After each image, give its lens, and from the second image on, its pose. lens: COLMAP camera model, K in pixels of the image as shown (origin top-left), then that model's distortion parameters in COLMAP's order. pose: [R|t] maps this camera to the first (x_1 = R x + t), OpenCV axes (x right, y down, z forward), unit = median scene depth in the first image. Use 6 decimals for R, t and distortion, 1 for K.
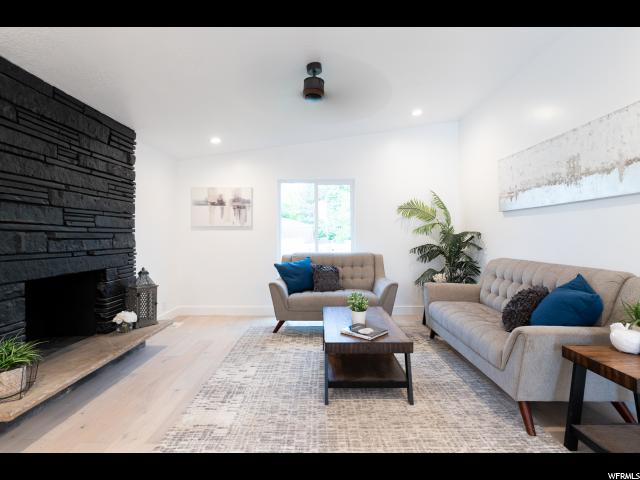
lens RADIAL K [[333.1, 0, 320.0], [0, 333.1, 240.0], [0, 0, 1]] dist [0.000951, 0.000778]
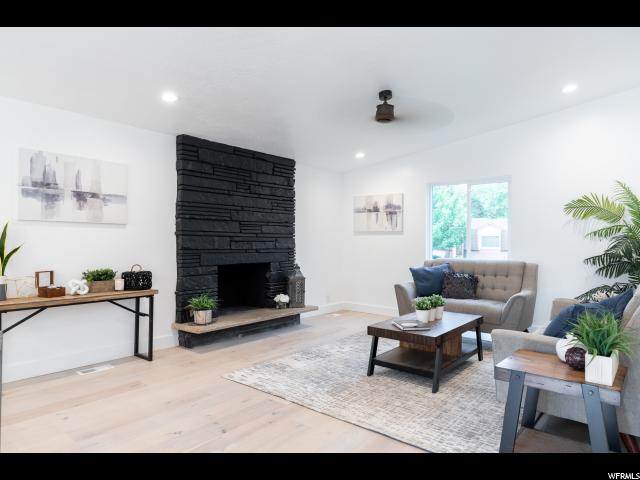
lens RADIAL K [[416.8, 0, 319.2], [0, 416.8, 261.1], [0, 0, 1]] dist [0.033193, 0.000608]
pose [[0.766467, 0.039622, -0.641060, 0.600912], [-0.016081, 0.998966, 0.042517, 0.000833], [0.642082, -0.022279, 0.766312, -0.214089]]
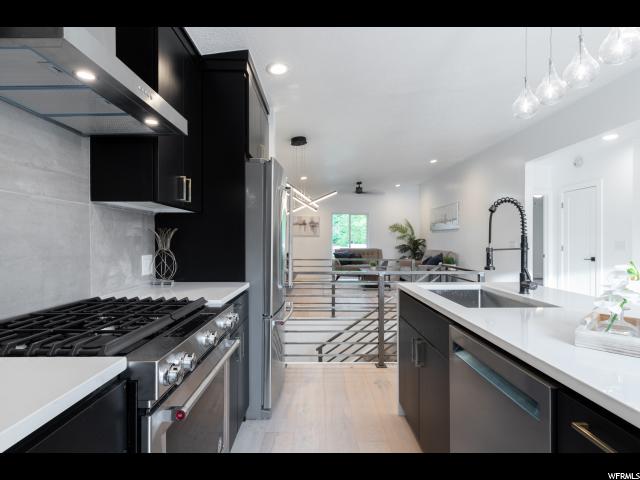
lens RADIAL K [[329.5, 0, 320.0], [0, 329.5, 240.0], [0, 0, 1]] dist [0.000323, 0.000137]
pose [[0.999963, 0.008176, 0.002709, -0.283994], [-0.008143, 0.999893, -0.012163, 0.018658], [-0.002808, 0.012141, 0.999922, -1.474366]]
